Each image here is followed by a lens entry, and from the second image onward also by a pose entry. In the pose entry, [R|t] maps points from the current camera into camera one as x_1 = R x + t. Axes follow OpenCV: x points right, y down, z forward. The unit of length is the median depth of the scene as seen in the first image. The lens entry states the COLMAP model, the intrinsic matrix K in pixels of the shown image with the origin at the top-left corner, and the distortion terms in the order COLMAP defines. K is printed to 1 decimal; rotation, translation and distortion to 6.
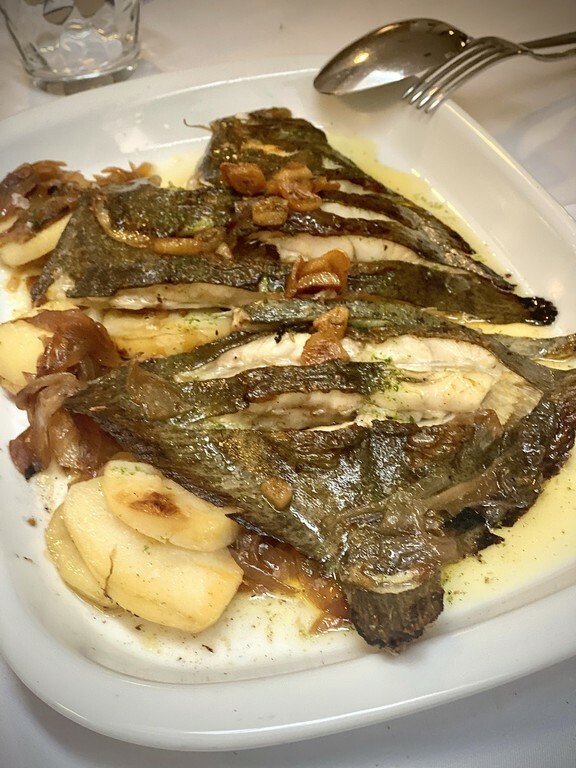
lens RADIAL K [[1135.6, 0, 288.0], [0, 1135.6, 384.0], [0, 0, 1]] dist [0.005213, 0.162170]
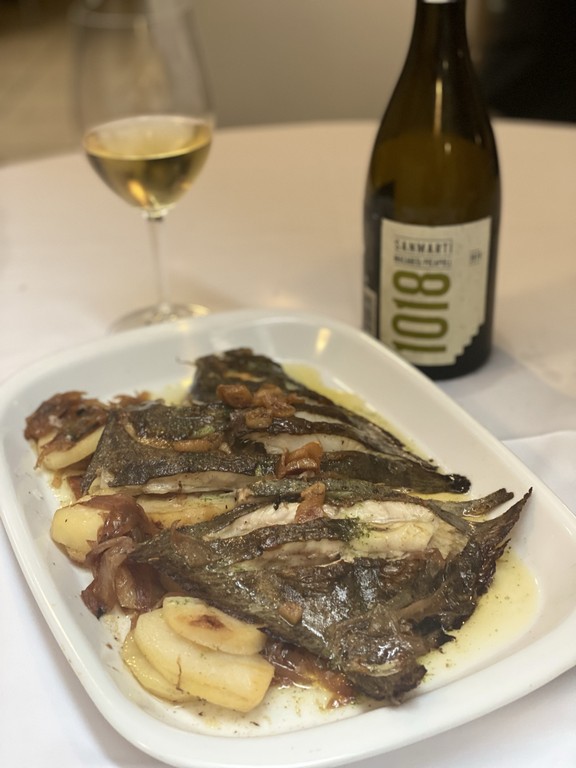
lens RADIAL K [[1135.6, 0, 288.0], [0, 1135.6, 384.0], [0, 0, 1]] dist [0.005213, 0.162170]
pose [[0.991780, -0.029759, 0.124443, -0.164064], [0.056592, 0.974300, -0.218030, 0.117431], [-0.114757, 0.223281, 0.967976, -0.362421]]
